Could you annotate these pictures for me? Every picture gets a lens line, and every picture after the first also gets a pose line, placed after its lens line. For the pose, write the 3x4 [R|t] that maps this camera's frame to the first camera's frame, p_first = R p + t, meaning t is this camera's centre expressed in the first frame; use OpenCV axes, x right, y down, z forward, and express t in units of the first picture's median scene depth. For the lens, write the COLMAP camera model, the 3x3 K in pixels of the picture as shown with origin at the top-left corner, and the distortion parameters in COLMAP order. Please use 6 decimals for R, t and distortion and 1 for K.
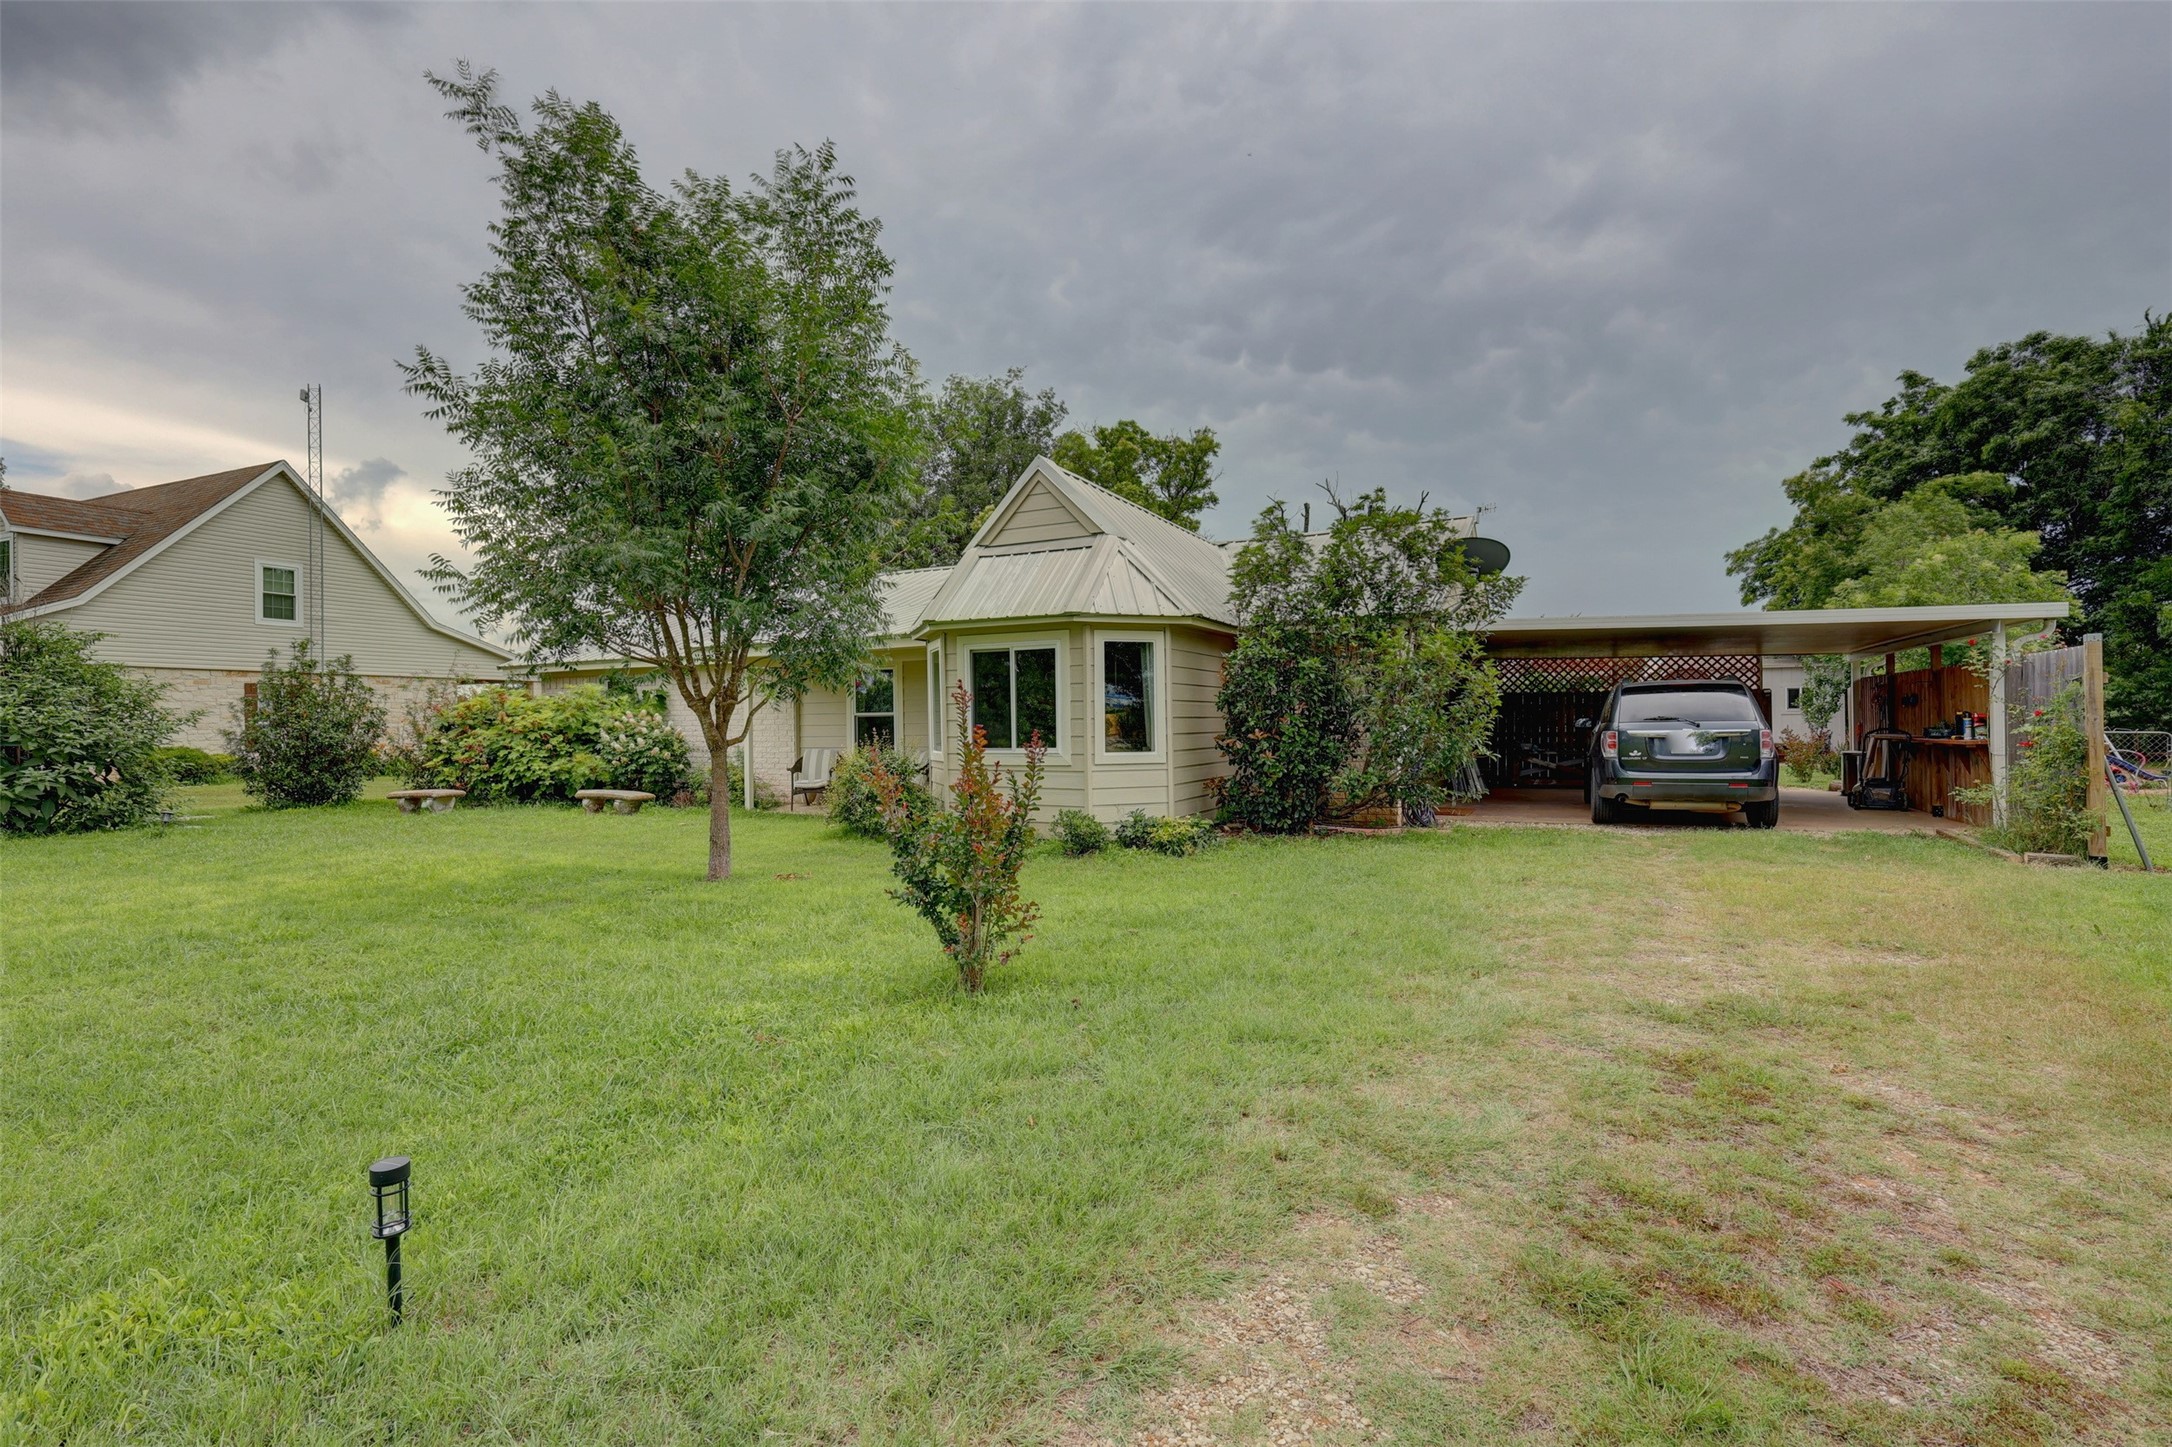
lens RADIAL K [[985.6, 0, 1082.3], [0, 985.6, 720.8], [0, 0, 1]] dist [0.004061, 0.000059]
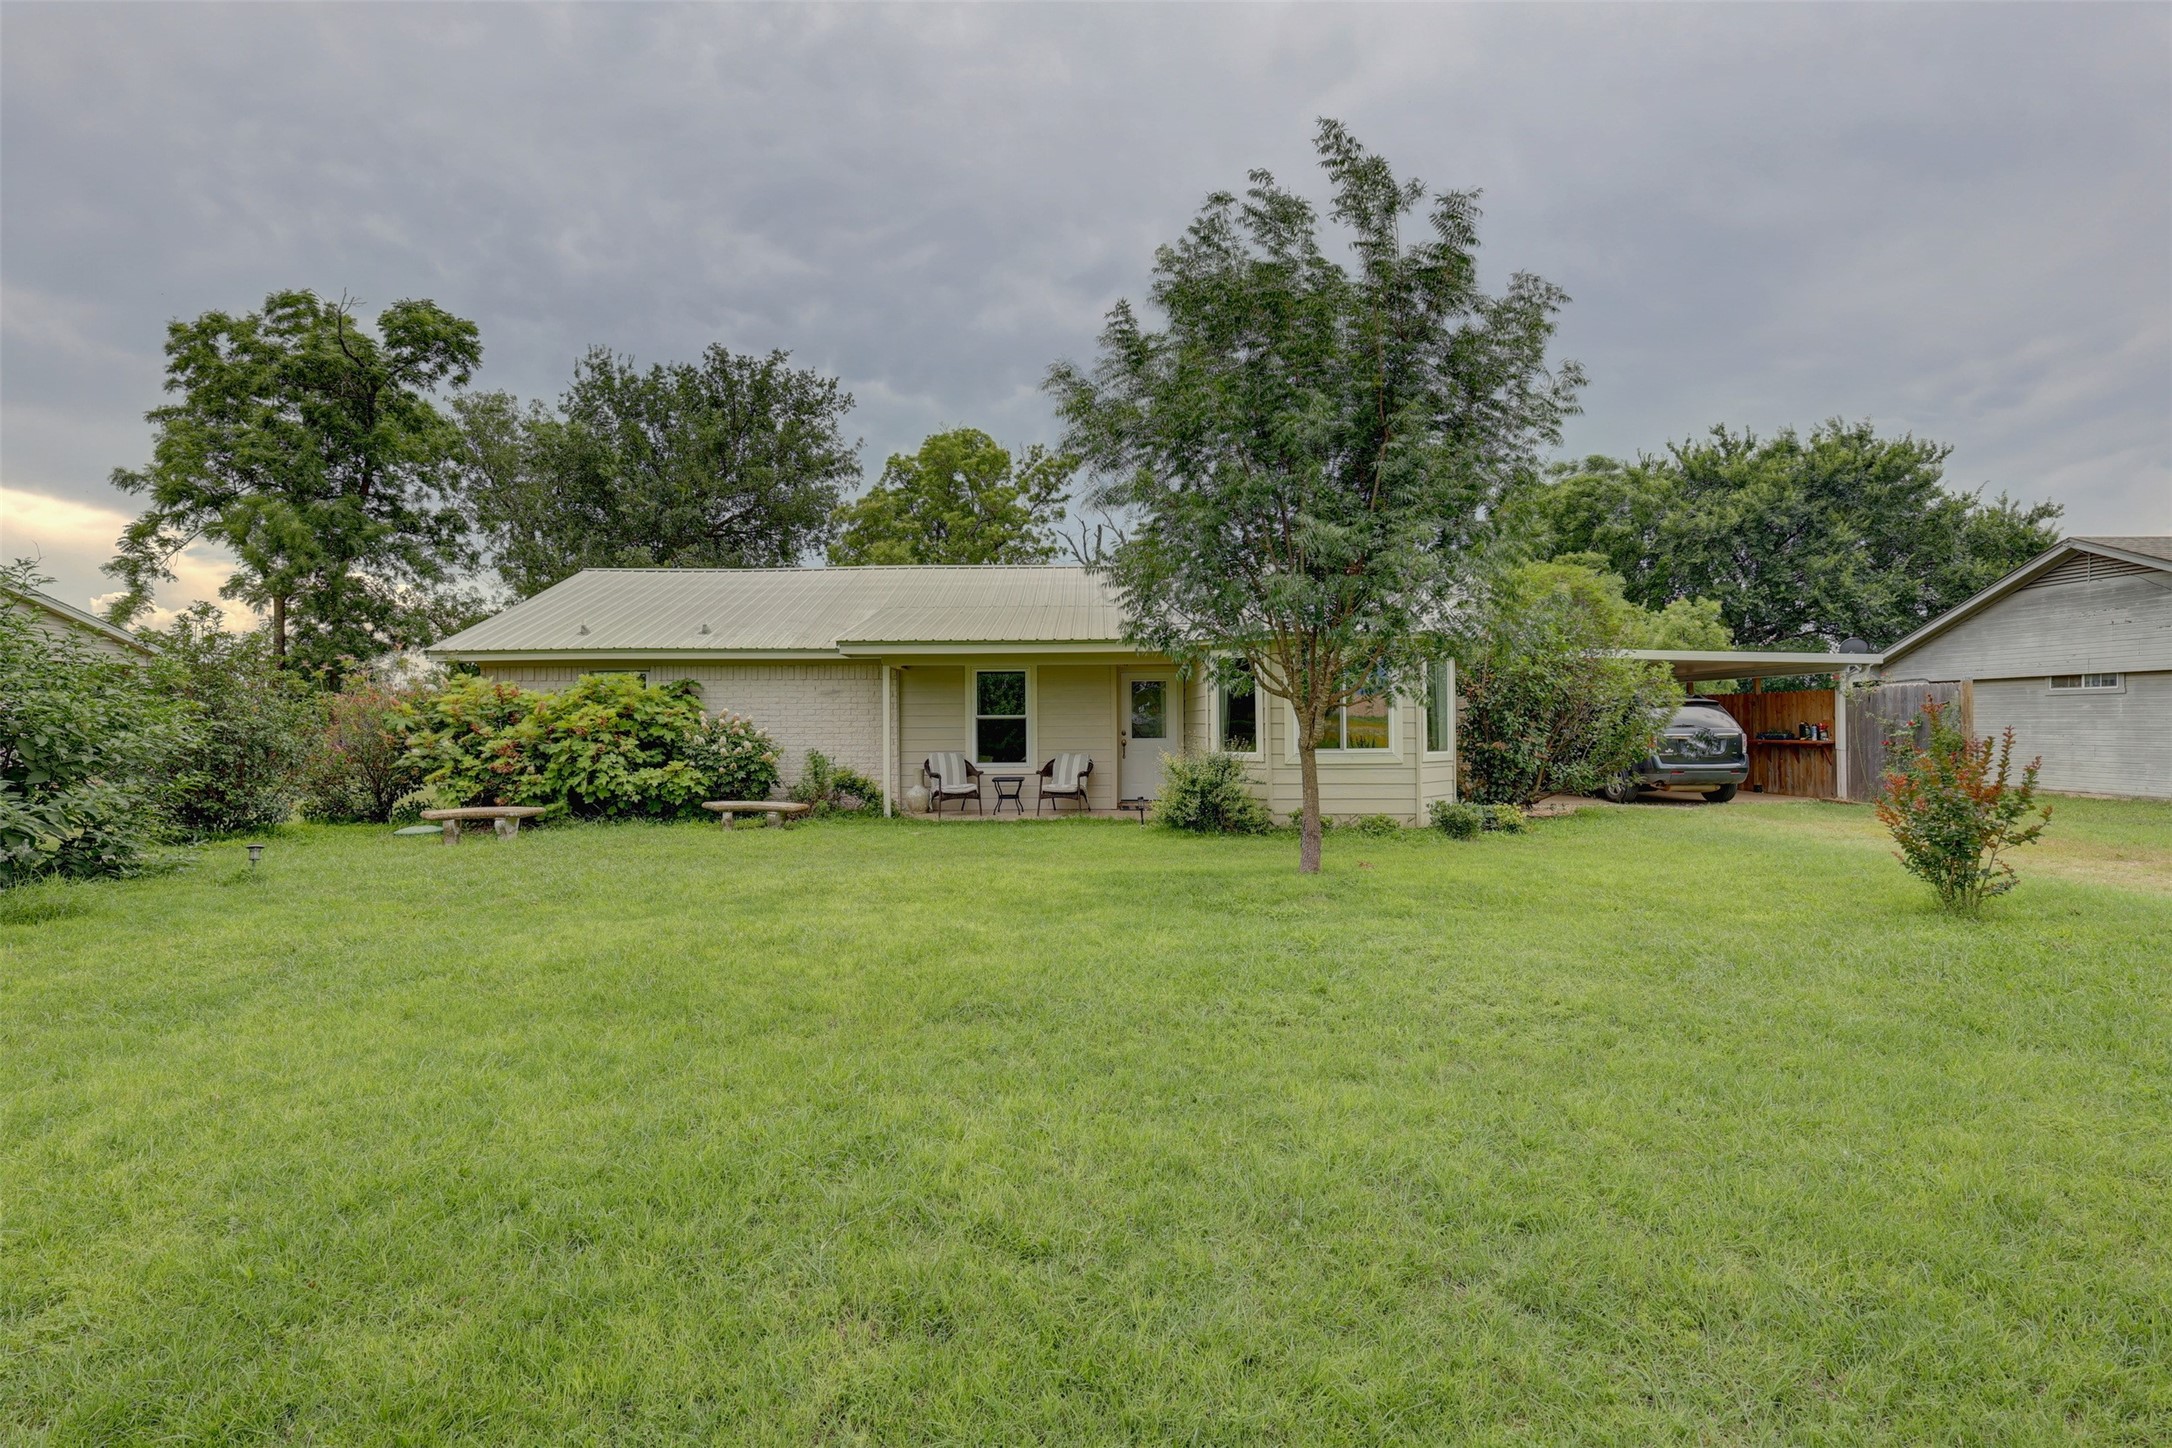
lens RADIAL K [[985.6, 0, 1082.3], [0, 985.6, 721.3], [0, 0, 1]] dist [0.004061, 0.000059]
pose [[0.898848, 0.007615, 0.438194, -0.690560], [-0.004484, 0.999956, -0.008181, 0.005644], [-0.438238, 0.005389, 0.898843, 0.091209]]
